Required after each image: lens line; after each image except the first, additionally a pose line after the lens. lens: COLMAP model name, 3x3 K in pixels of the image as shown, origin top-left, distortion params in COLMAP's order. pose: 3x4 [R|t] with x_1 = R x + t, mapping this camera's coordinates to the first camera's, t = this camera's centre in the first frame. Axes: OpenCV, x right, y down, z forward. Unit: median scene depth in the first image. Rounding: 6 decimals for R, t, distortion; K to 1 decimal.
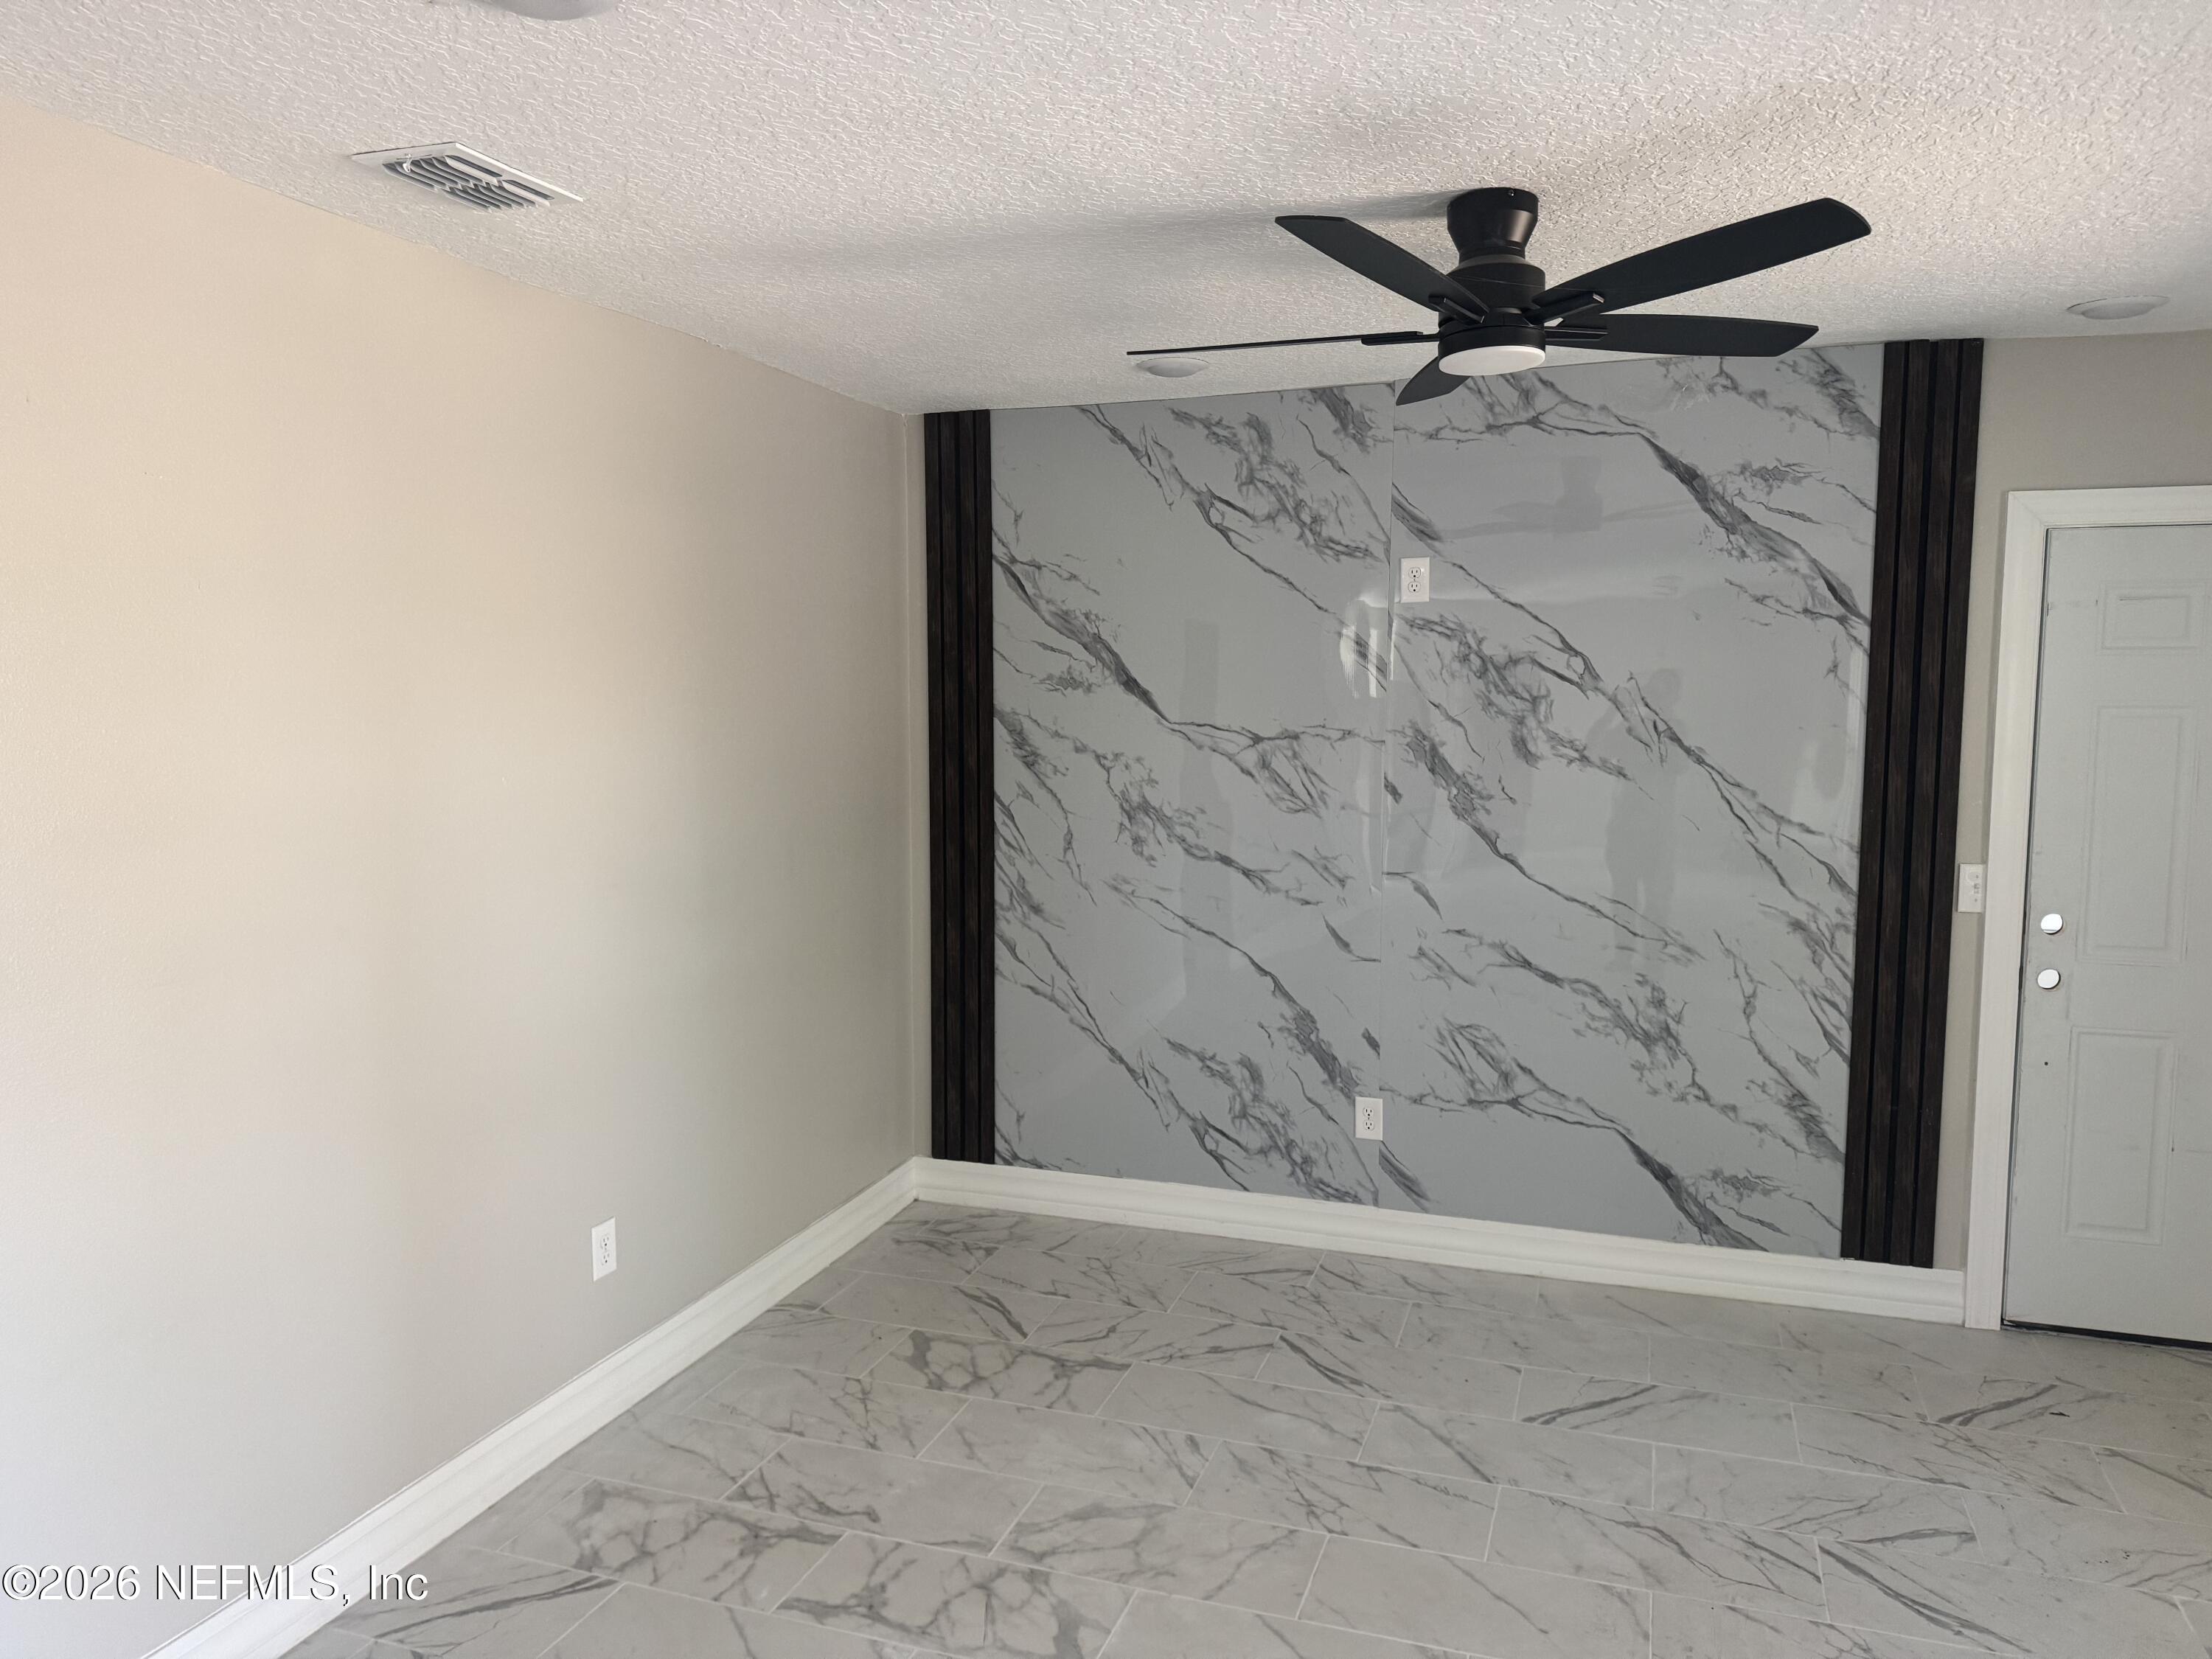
lens RADIAL K [[1563.7, 0, 1098.8], [0, 1563.7, 805.7], [0, 0, 1]] dist [0.020150, -0.040053]
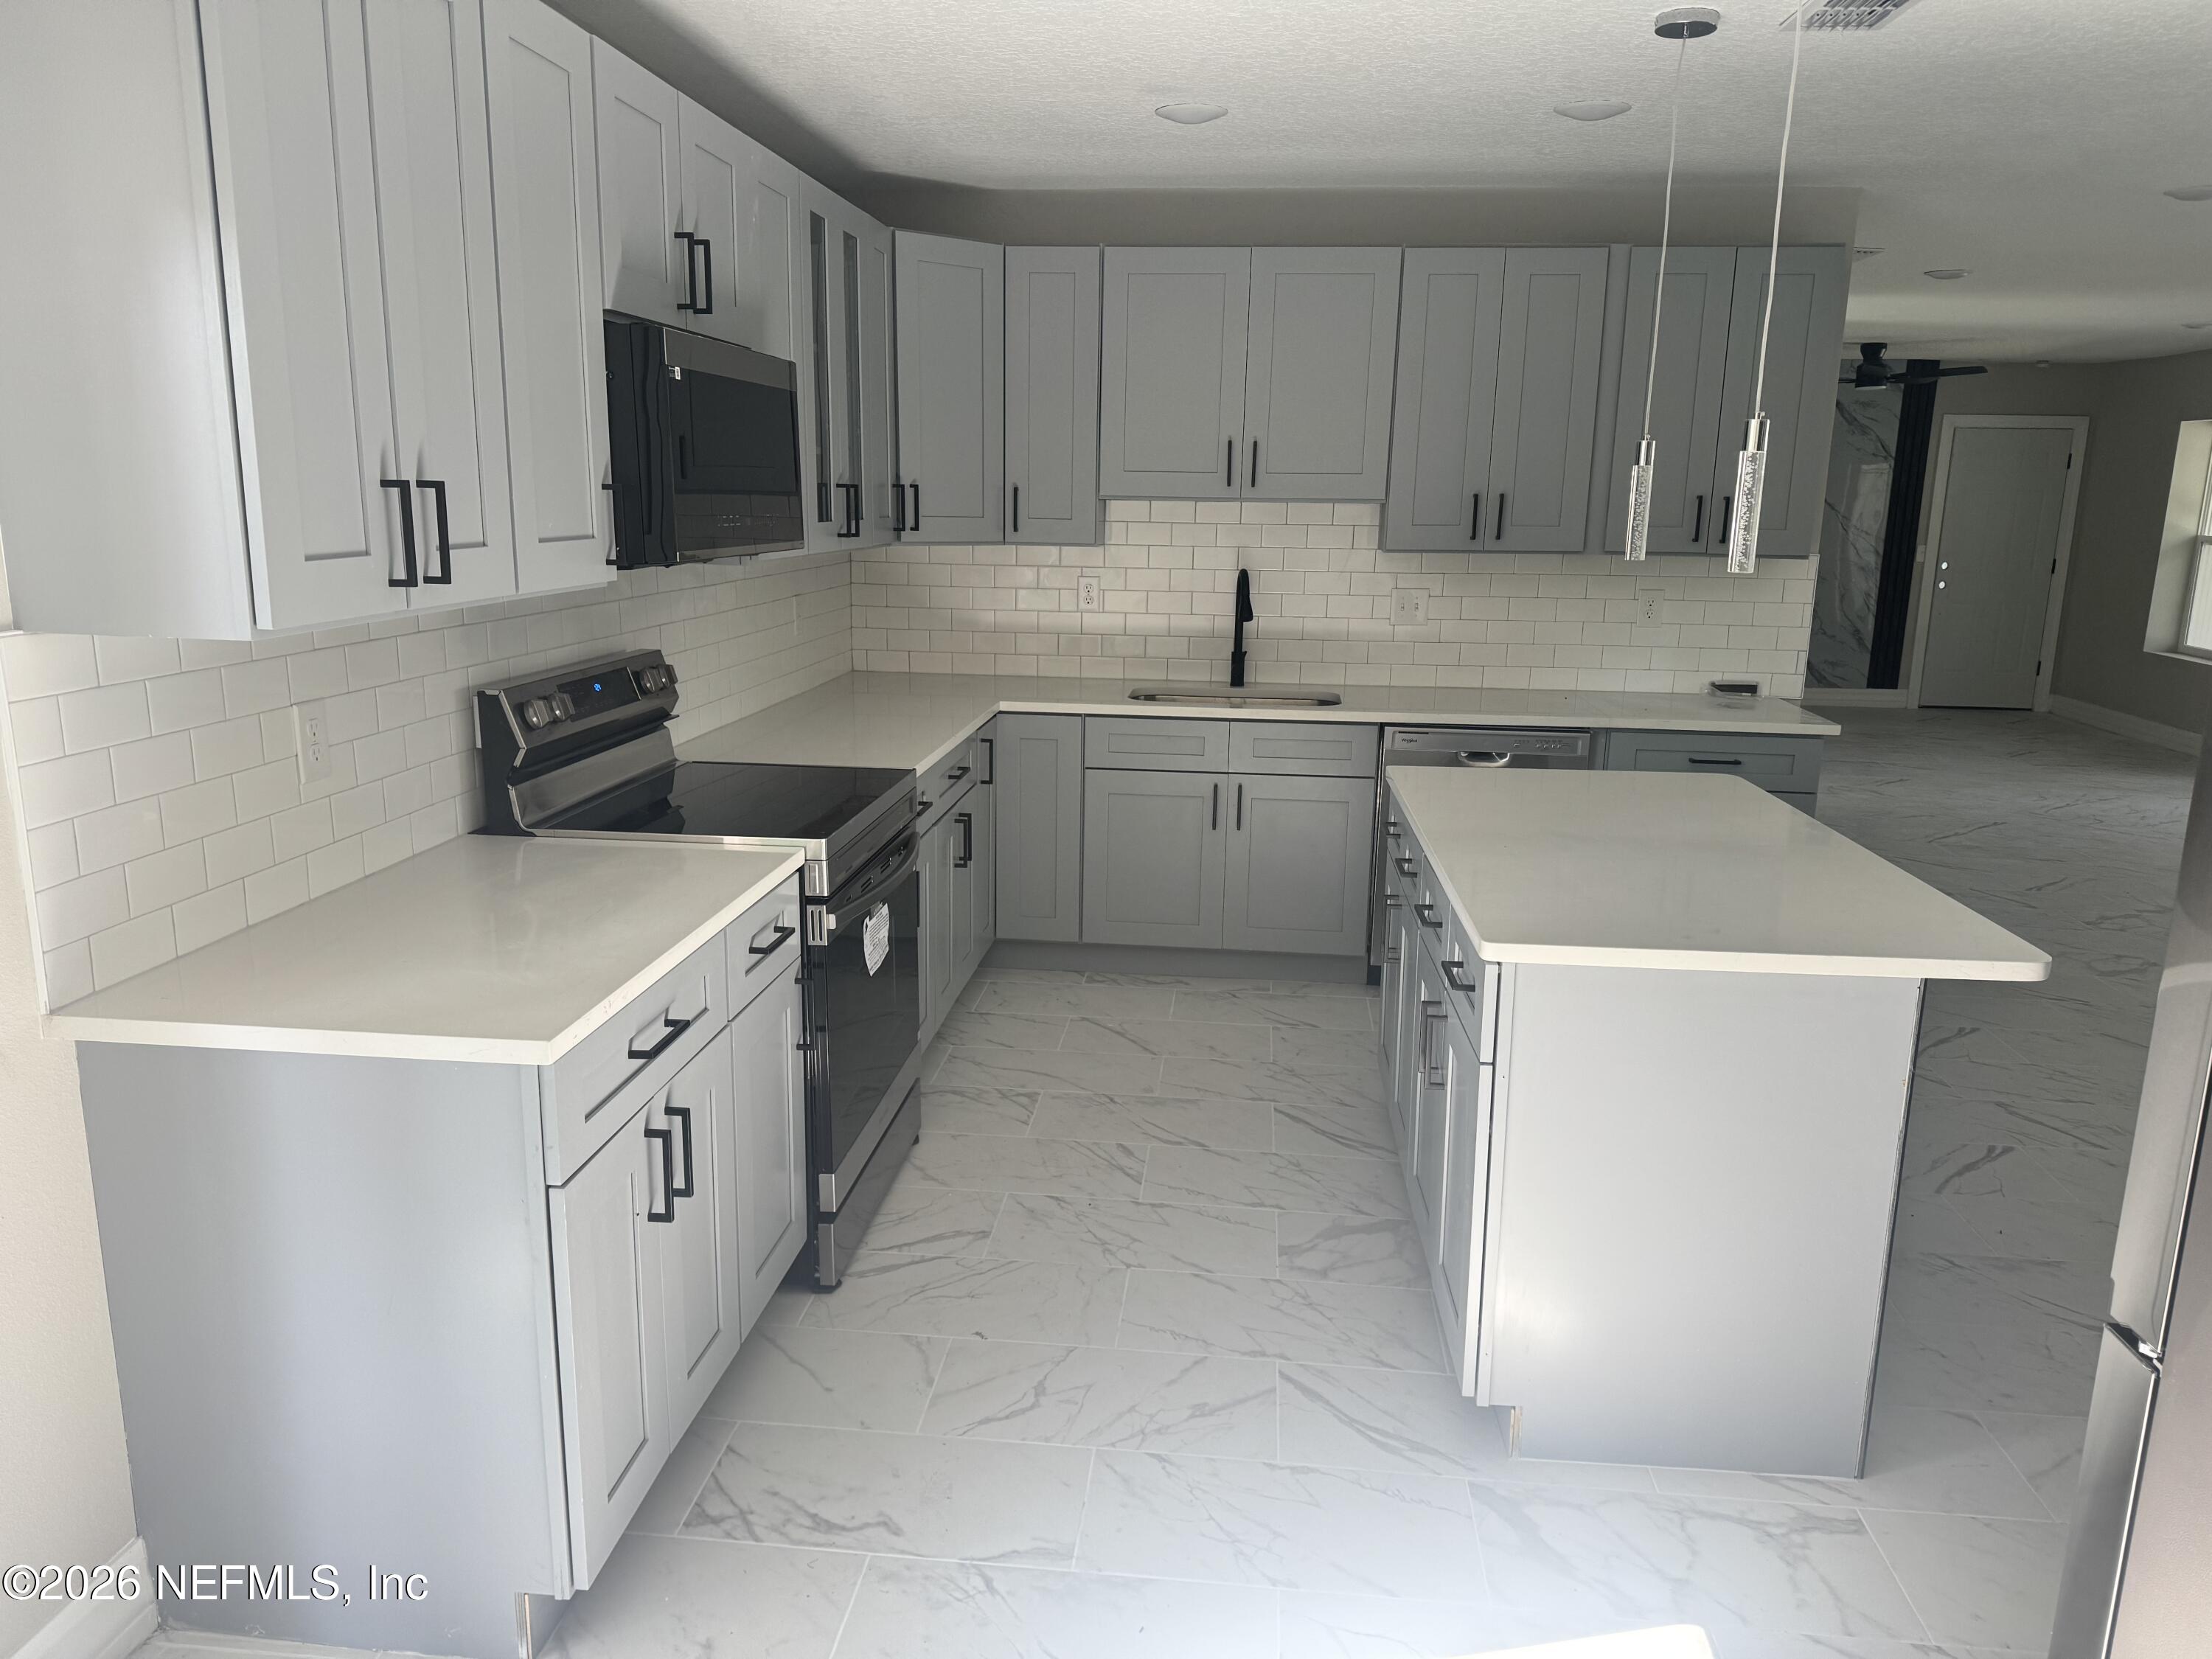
lens RADIAL K [[1563.7, 0, 1110.0], [0, 1563.7, 838.1], [0, 0, 1]] dist [0.020150, -0.040053]
pose [[0.981045, -0.023934, 0.192297, -1.323902], [-0.000653, 0.991929, 0.126793, 0.185485], [-0.193779, -0.124516, 0.973111, -1.422829]]
